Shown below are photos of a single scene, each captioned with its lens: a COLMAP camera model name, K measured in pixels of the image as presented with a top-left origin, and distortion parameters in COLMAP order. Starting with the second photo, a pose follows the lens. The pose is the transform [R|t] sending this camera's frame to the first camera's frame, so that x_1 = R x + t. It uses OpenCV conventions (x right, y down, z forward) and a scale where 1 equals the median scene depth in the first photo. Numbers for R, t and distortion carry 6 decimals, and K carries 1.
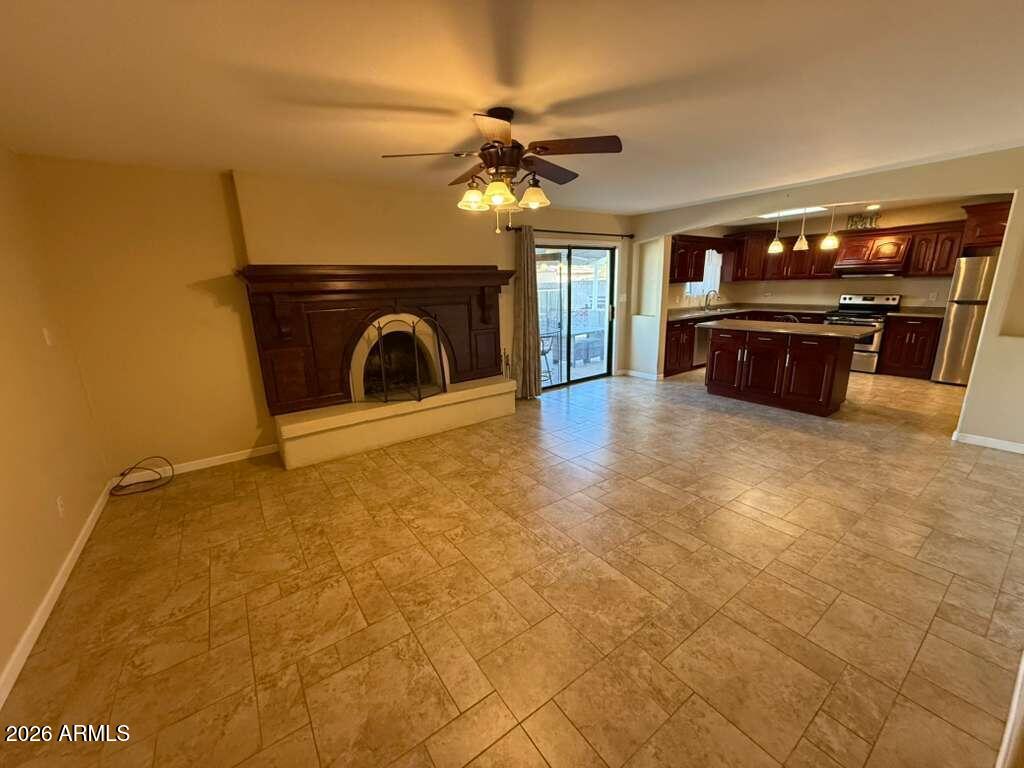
lens RADIAL K [[407.6, 0, 511.7], [0, 407.6, 379.3], [0, 0, 1]] dist [-0.001496, 0.000040]
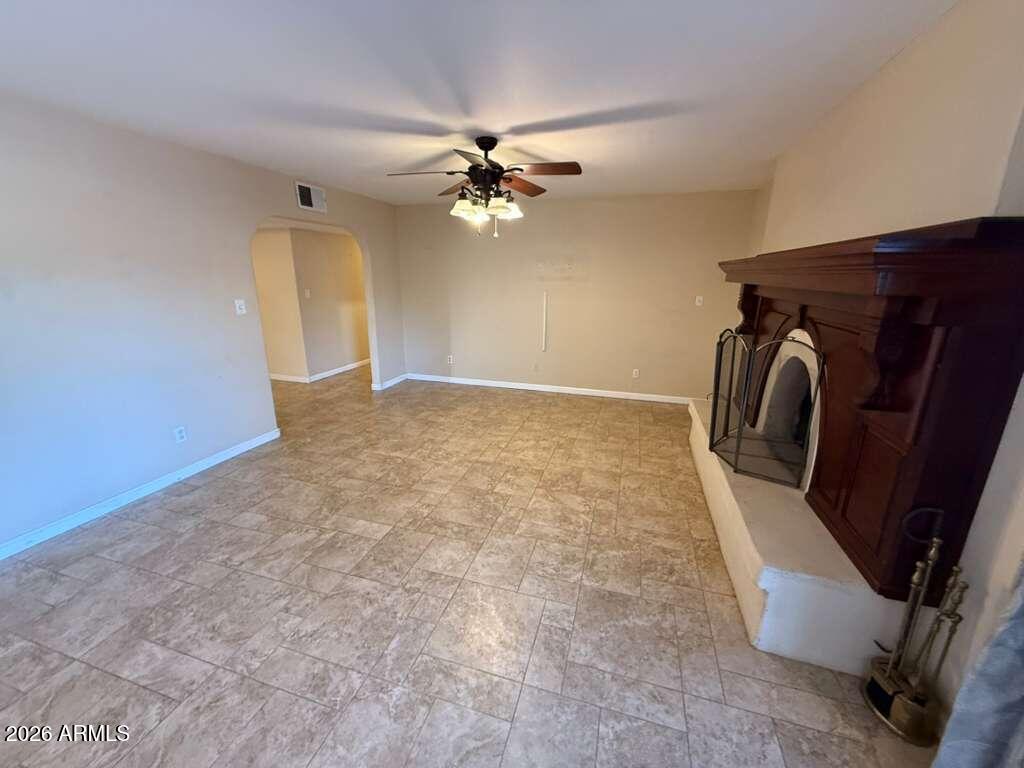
lens RADIAL K [[407.6, 0, 512.7], [0, 407.6, 379.1], [0, 0, 1]] dist [-0.001496, 0.000040]
pose [[-0.791845, 0.174401, -0.585292, 0.482739], [-0.124109, 0.892410, 0.433822, -0.358175], [0.597979, 0.416160, -0.685005, 1.406834]]
